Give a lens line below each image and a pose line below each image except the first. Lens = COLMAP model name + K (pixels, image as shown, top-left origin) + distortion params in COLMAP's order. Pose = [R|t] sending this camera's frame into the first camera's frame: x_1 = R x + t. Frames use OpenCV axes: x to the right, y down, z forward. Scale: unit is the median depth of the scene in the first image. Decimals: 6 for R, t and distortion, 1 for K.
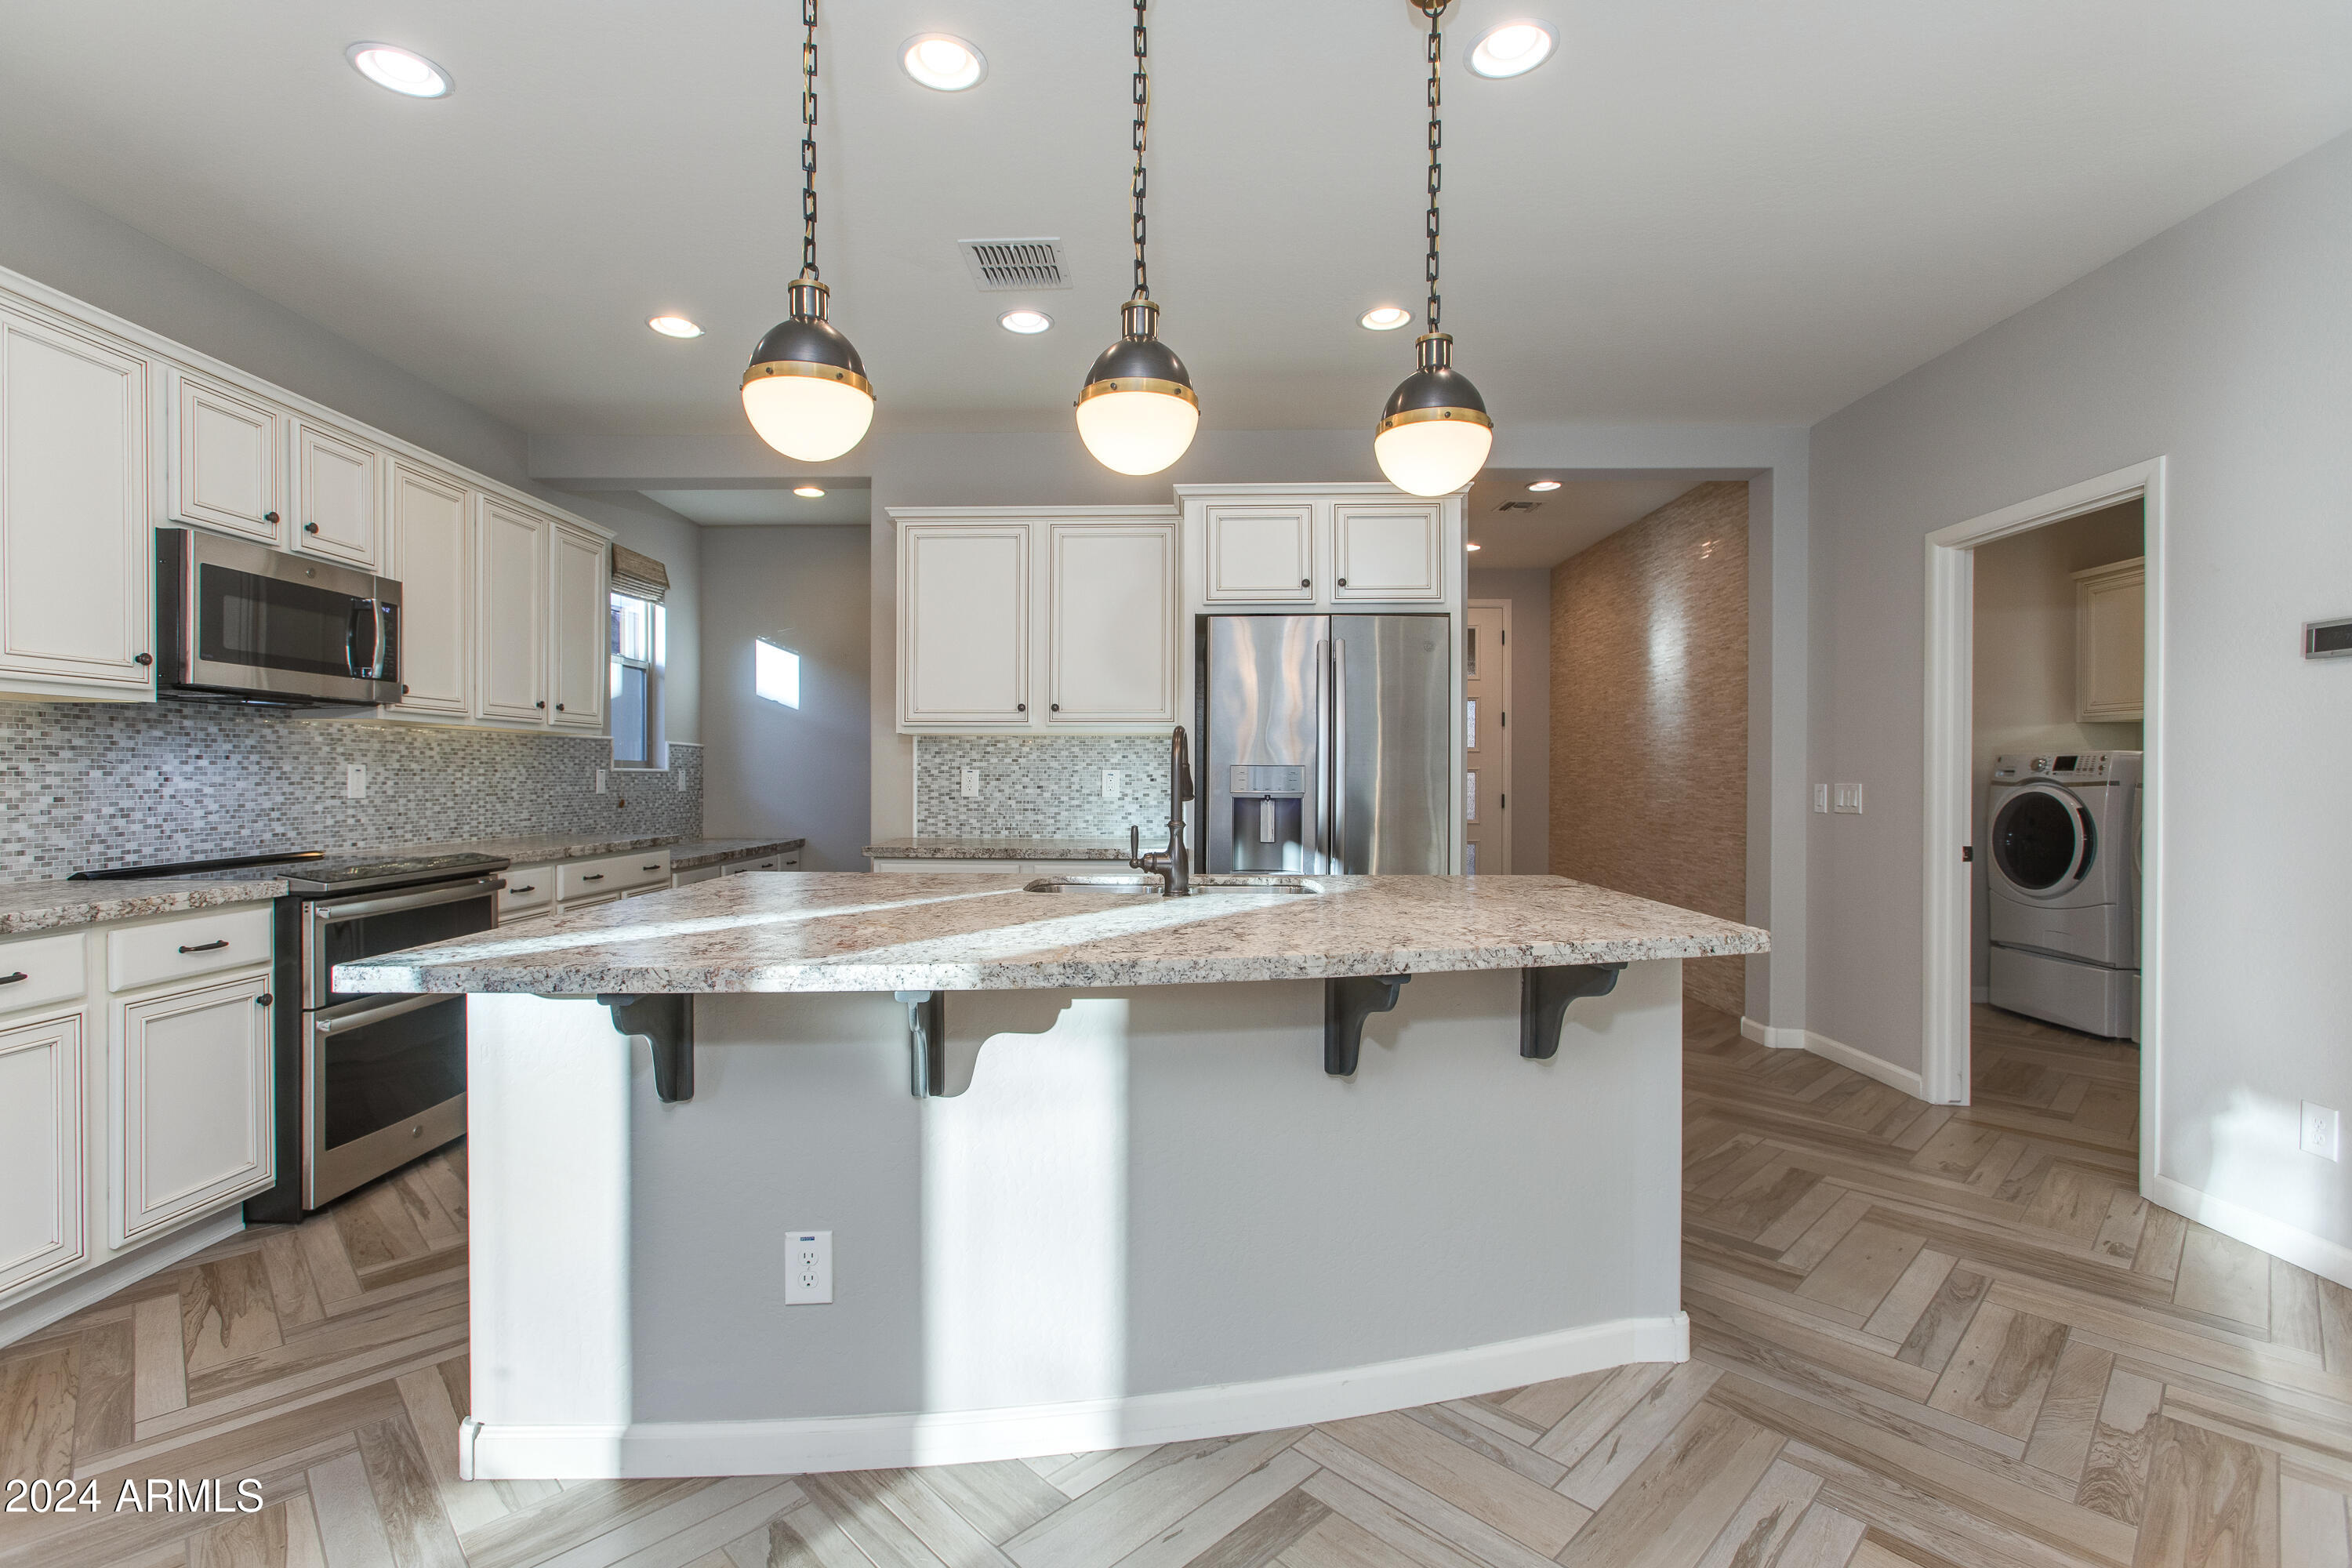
lens RADIAL K [[1064.5, 0, 1146.6], [0, 1064.5, 782.3], [0, 0, 1]] dist [0.001630, 0.000757]
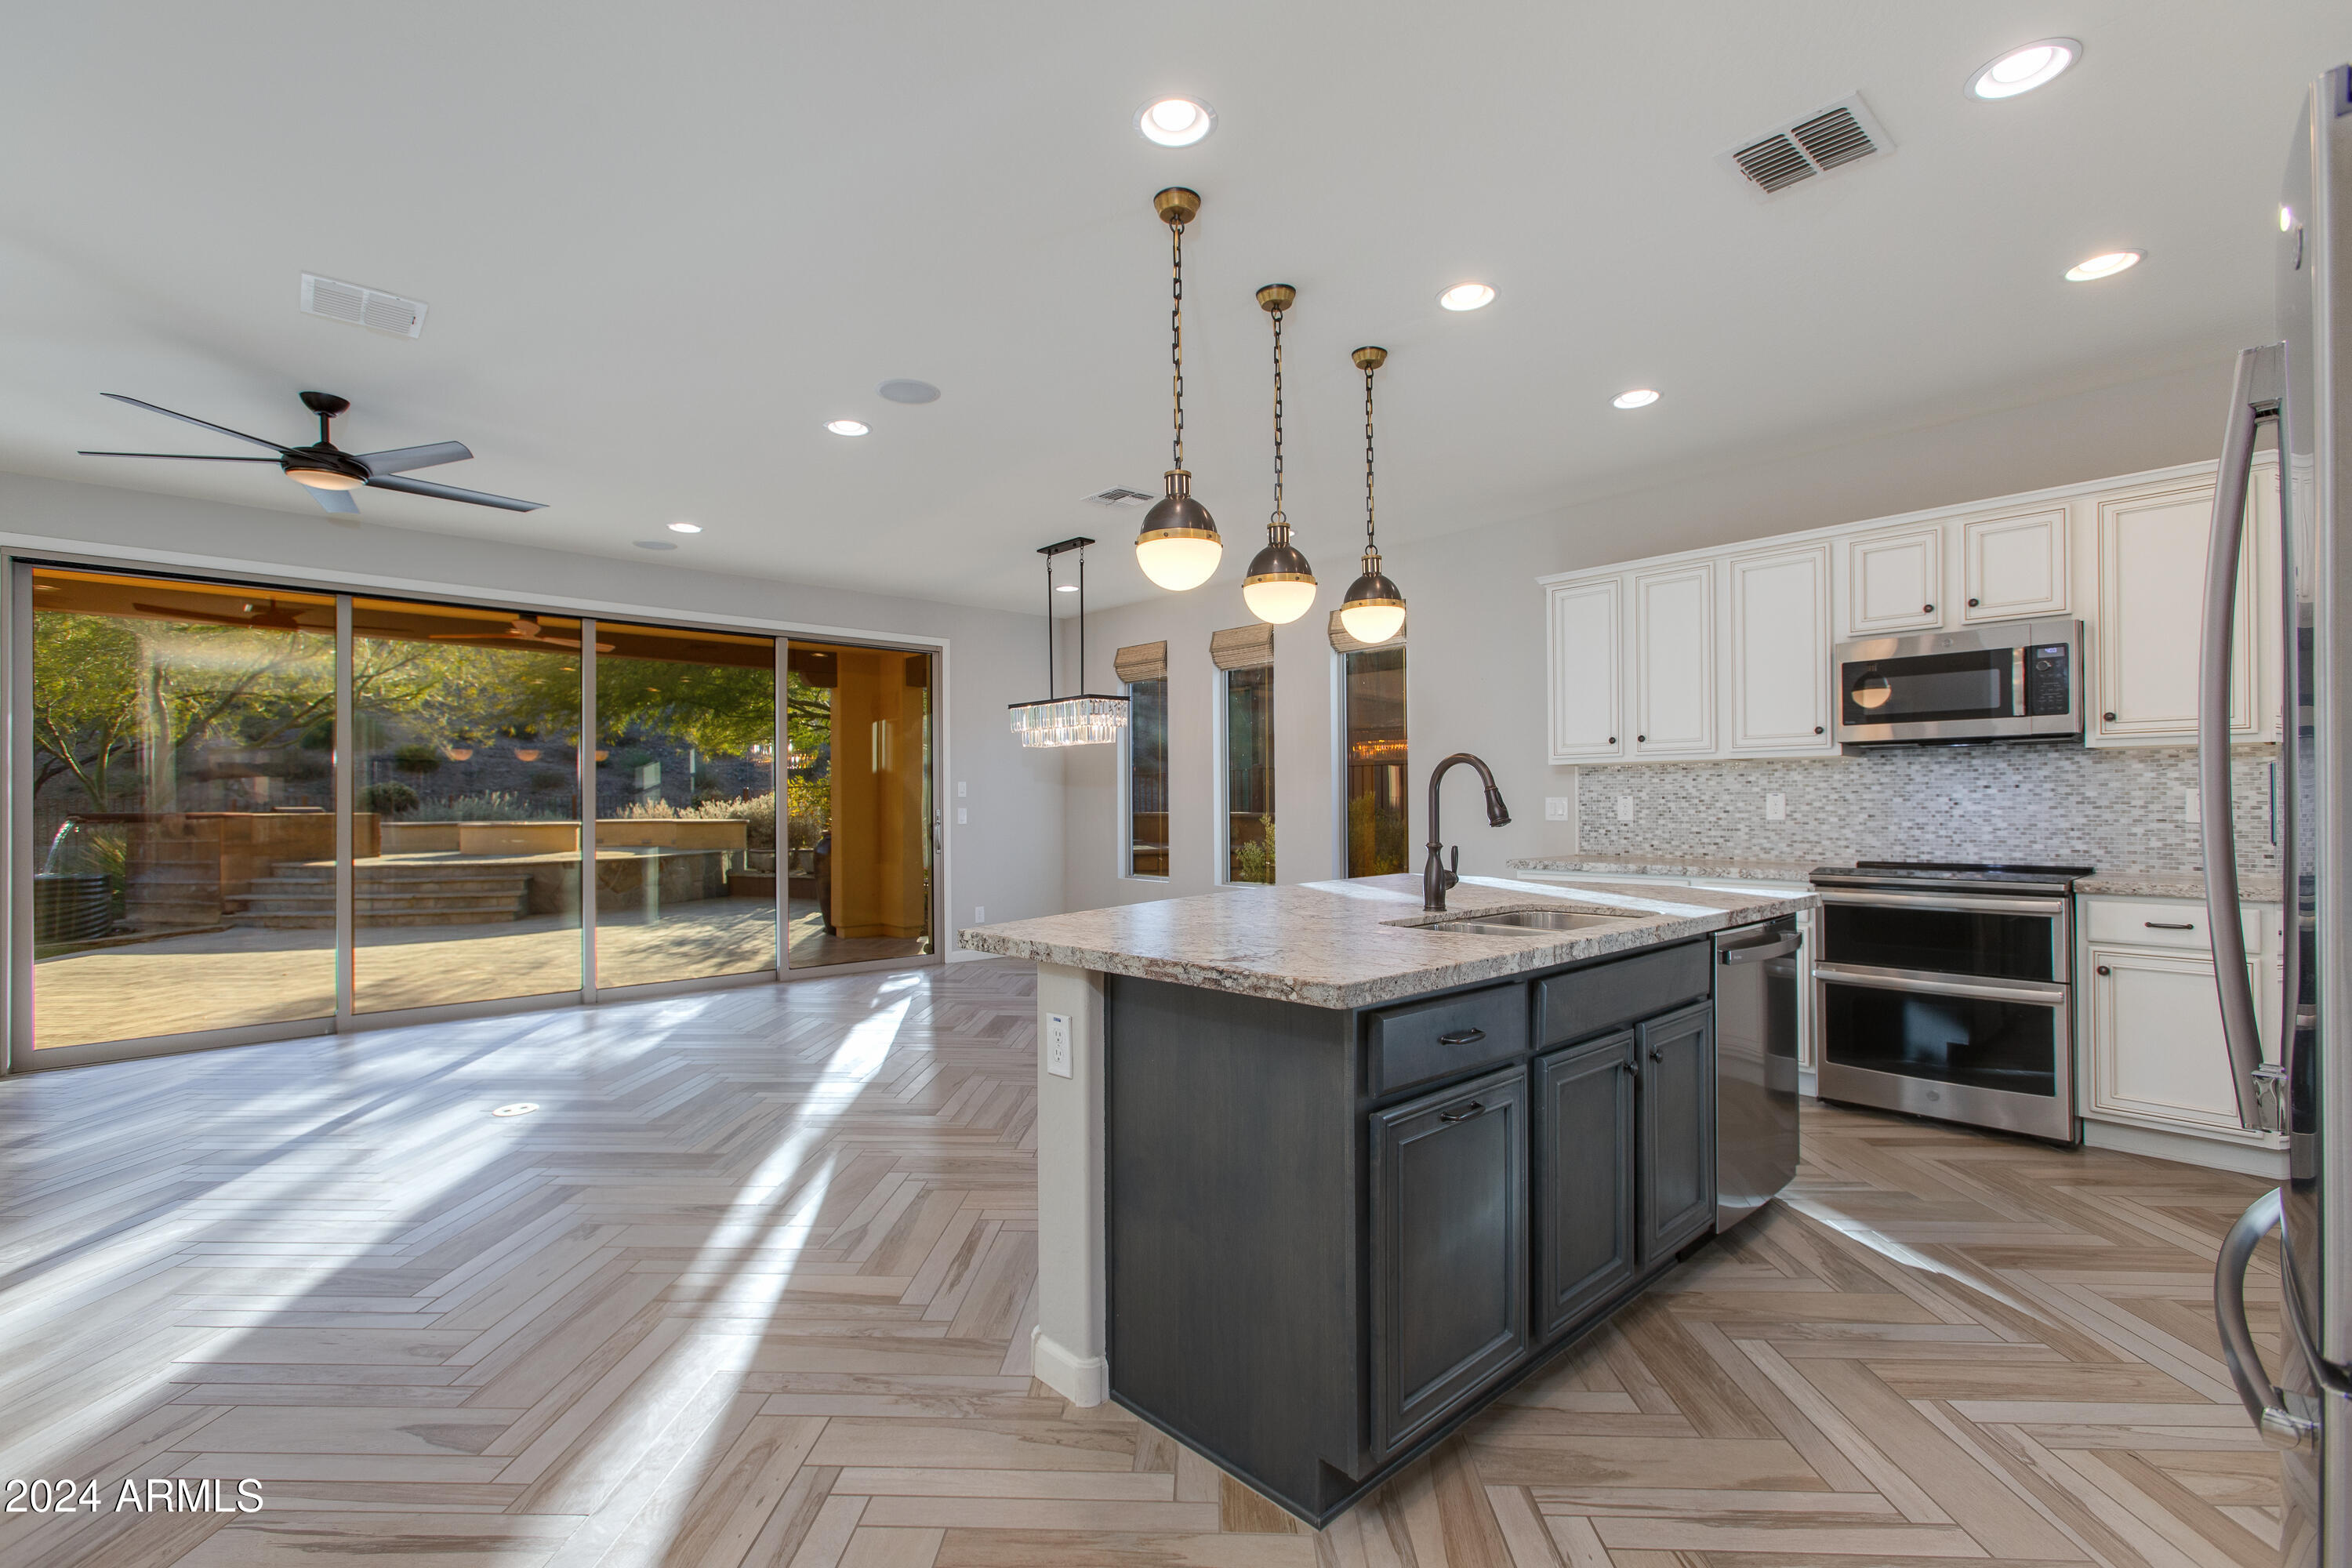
lens RADIAL K [[1043.5, 0, 1169.7], [0, 1043.5, 796.6], [0, 0, 1]] dist [-0.000310, 0.000896]
pose [[-0.713018, -0.003075, -0.701139, 0.741565], [-0.000683, 0.999993, -0.003690, -0.005802], [0.701145, -0.002152, -0.713015, 1.198764]]
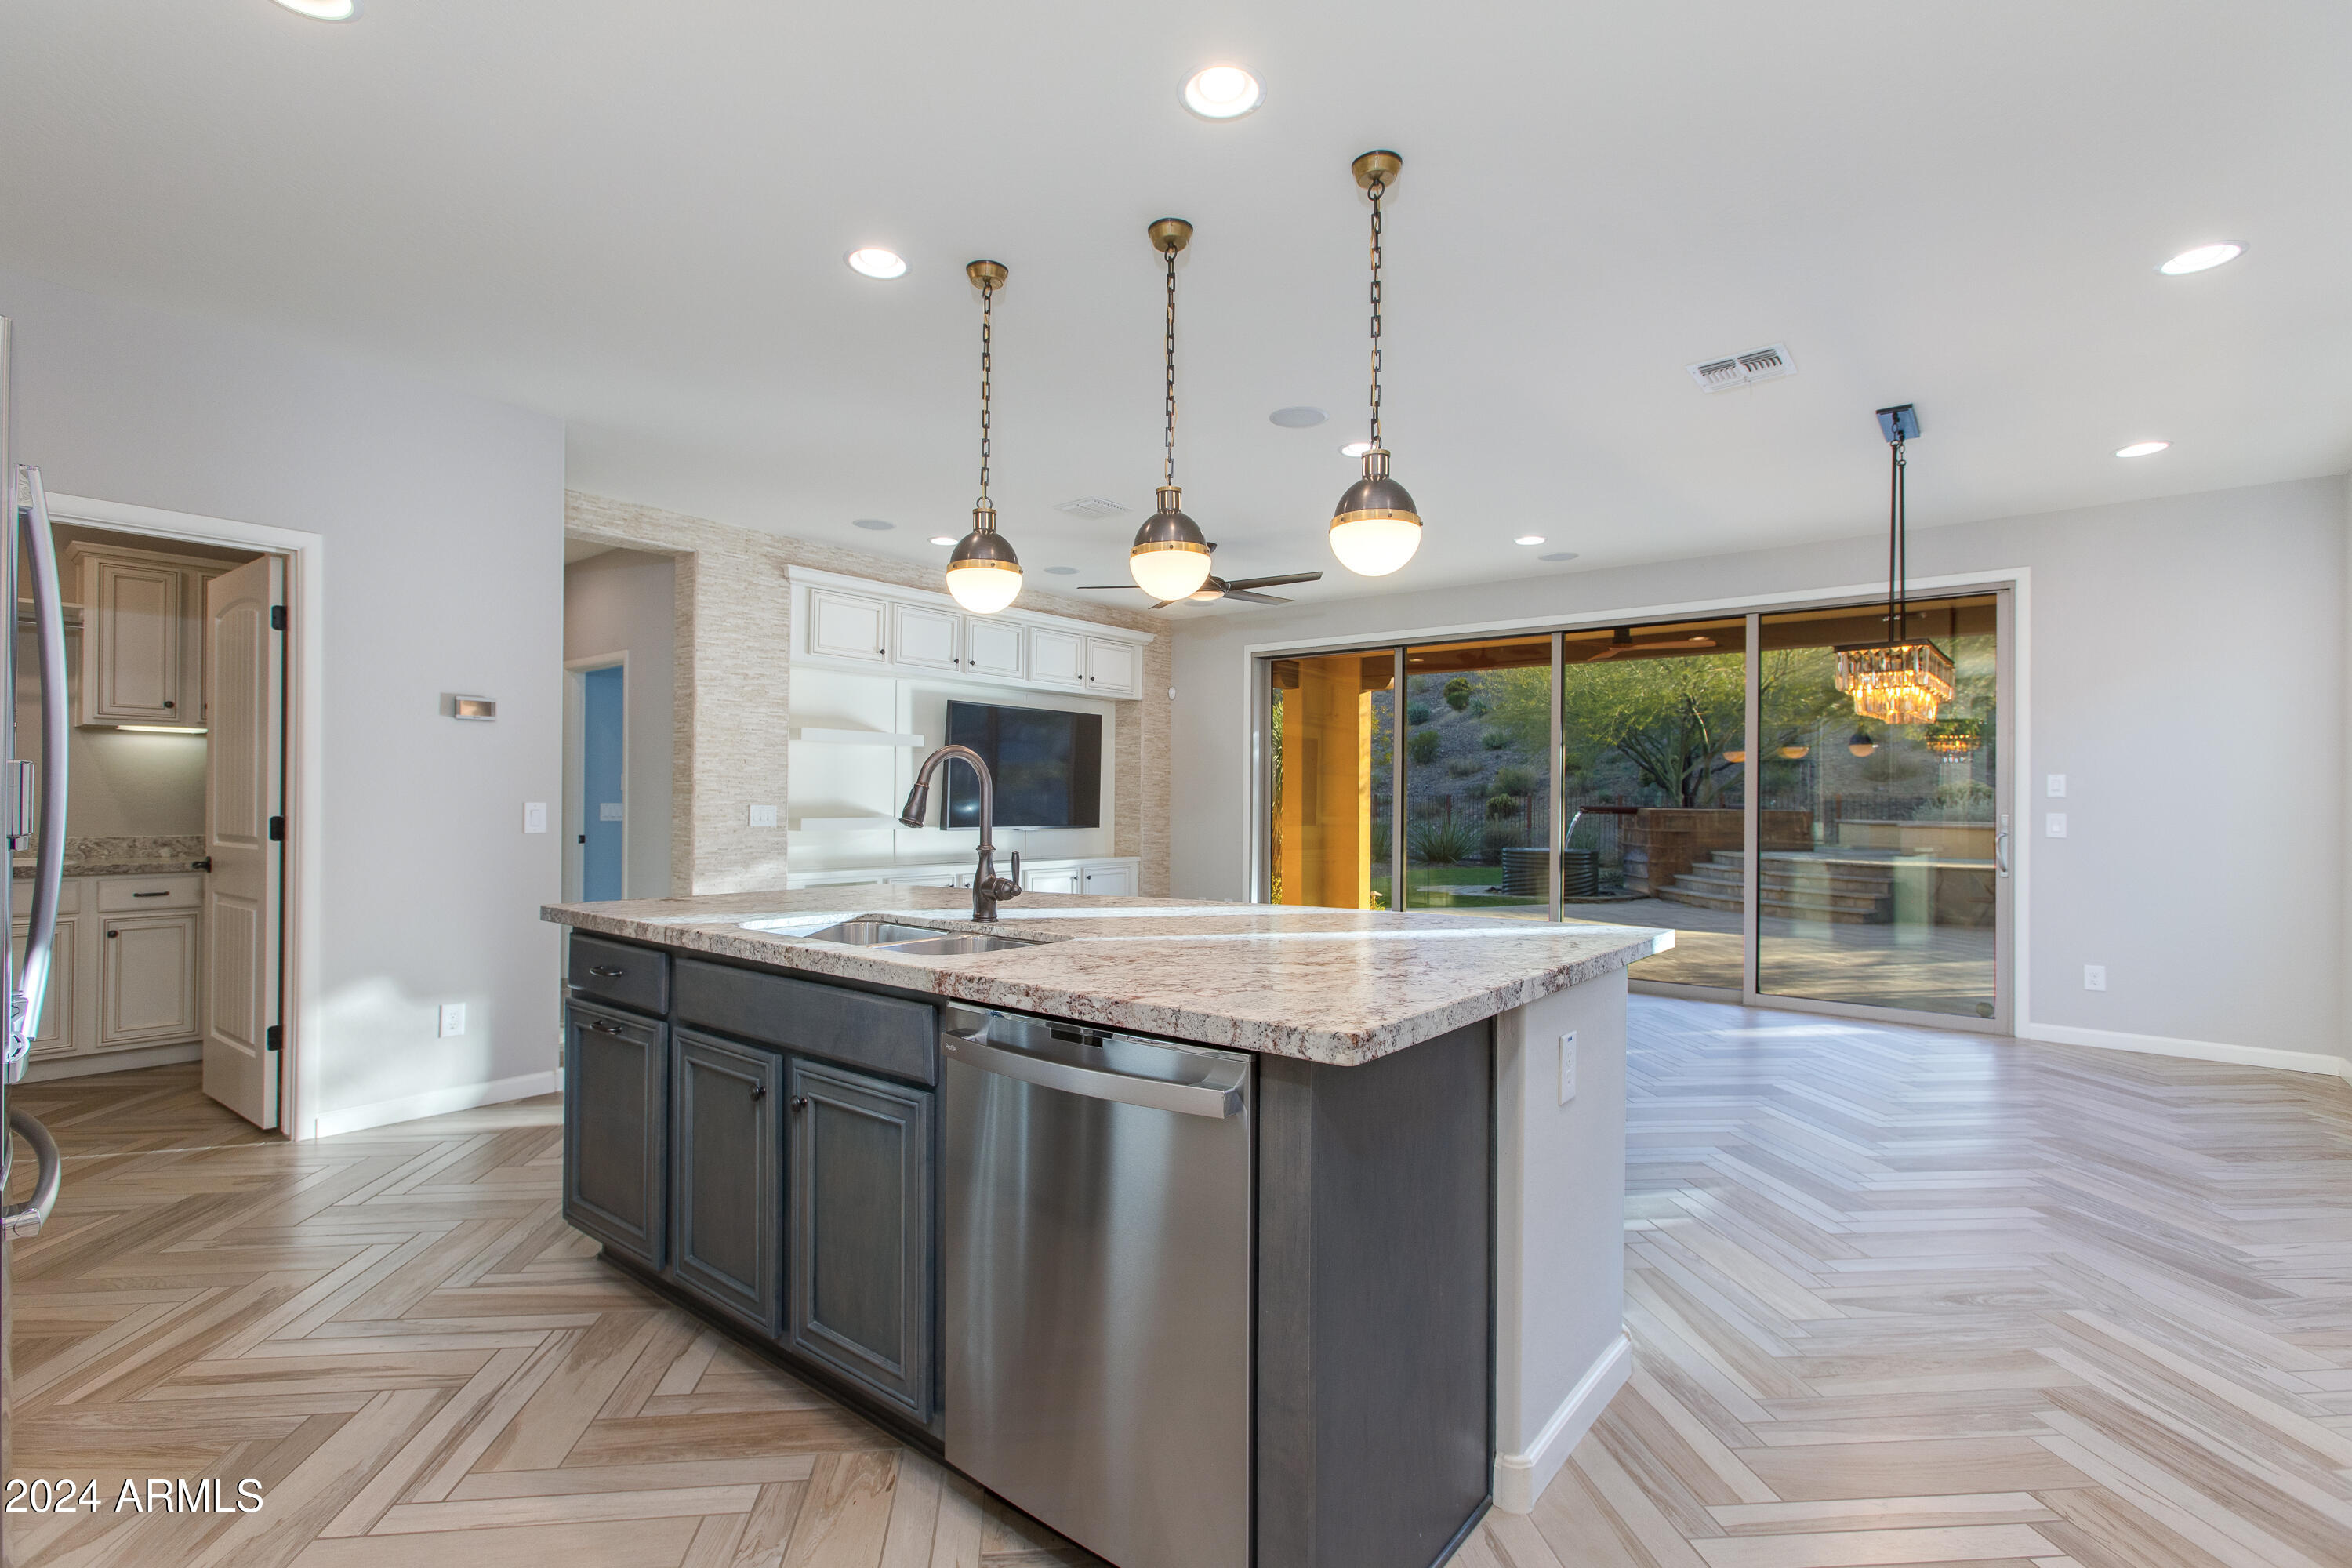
lens RADIAL K [[1089.7, 0, 1170.3], [0, 1089.7, 788.4], [0, 0, 1]] dist [-0.002609, 0.004991]
pose [[-0.804284, -0.002308, 0.594241, -0.540417], [-0.005832, 0.999975, -0.004009, -0.010718], [-0.594217, -0.006689, -0.804277, 1.300884]]
